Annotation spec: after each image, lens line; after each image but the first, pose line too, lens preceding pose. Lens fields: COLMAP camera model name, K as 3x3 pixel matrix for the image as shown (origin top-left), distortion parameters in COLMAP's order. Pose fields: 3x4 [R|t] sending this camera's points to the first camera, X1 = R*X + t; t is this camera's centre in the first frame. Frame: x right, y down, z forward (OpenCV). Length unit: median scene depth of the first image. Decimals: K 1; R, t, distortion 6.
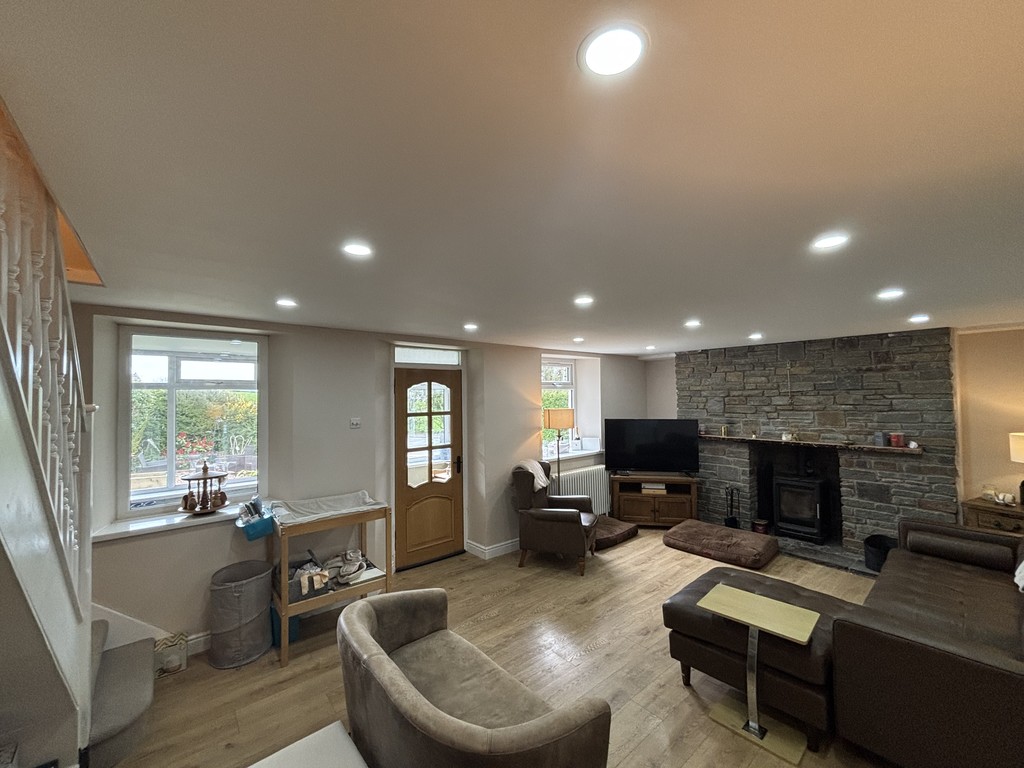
lens RADIAL K [[413.1, 0, 514.3], [0, 413.1, 384.3], [0, 0, 1]] dist [-0.002462, -0.000166]
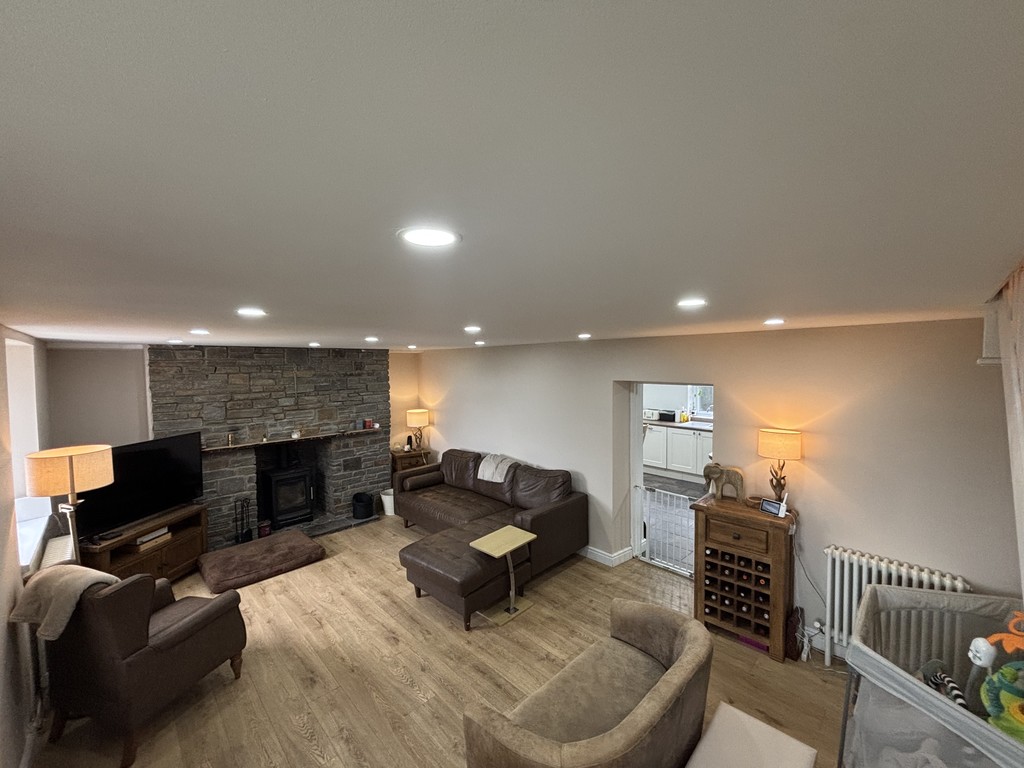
lens RADIAL K [[413.1, 0, 514.9], [0, 413.1, 385.1], [0, 0, 1]] dist [-0.002462, -0.000166]
pose [[-0.080102, -0.039867, 0.995989, -0.442002], [-0.017792, 0.999098, 0.038561, -0.052724], [-0.996628, -0.014632, -0.080739, 0.485195]]
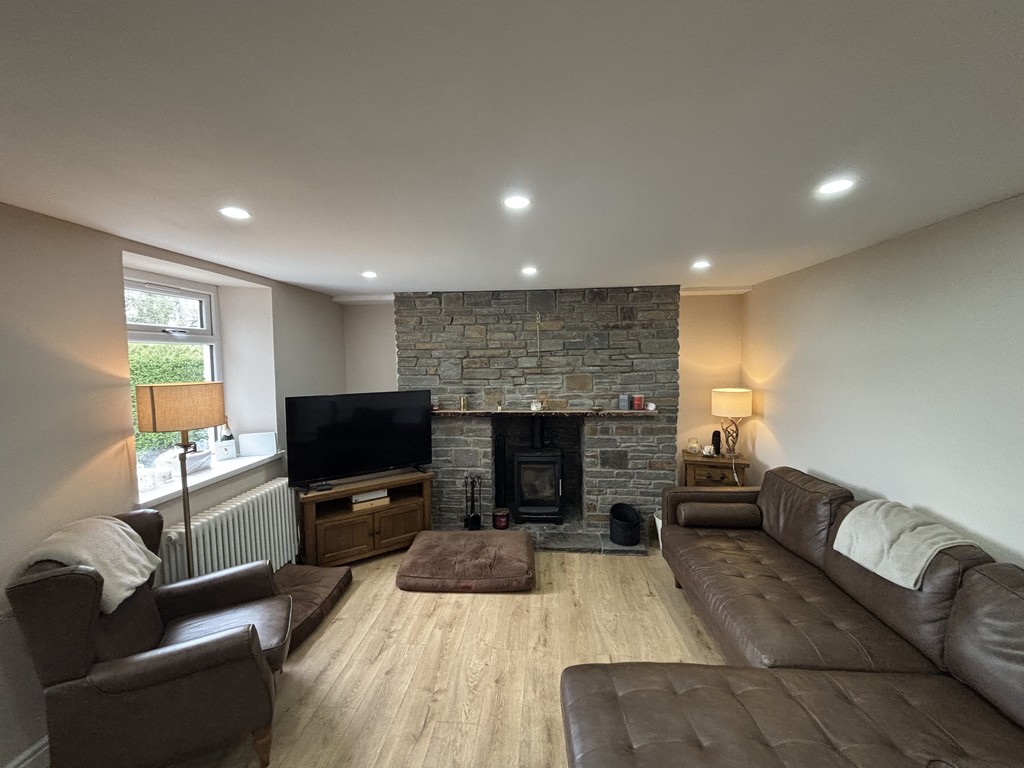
lens RADIAL K [[413.7, 0, 510.5], [0, 413.7, 381.3], [0, 0, 1]] dist [0.000717, -0.001319]
pose [[0.709749, -0.039949, 0.703321, 0.046787], [-0.013959, 0.997397, 0.070738, 0.019167], [-0.704316, -0.060024, 0.707344, 0.432581]]
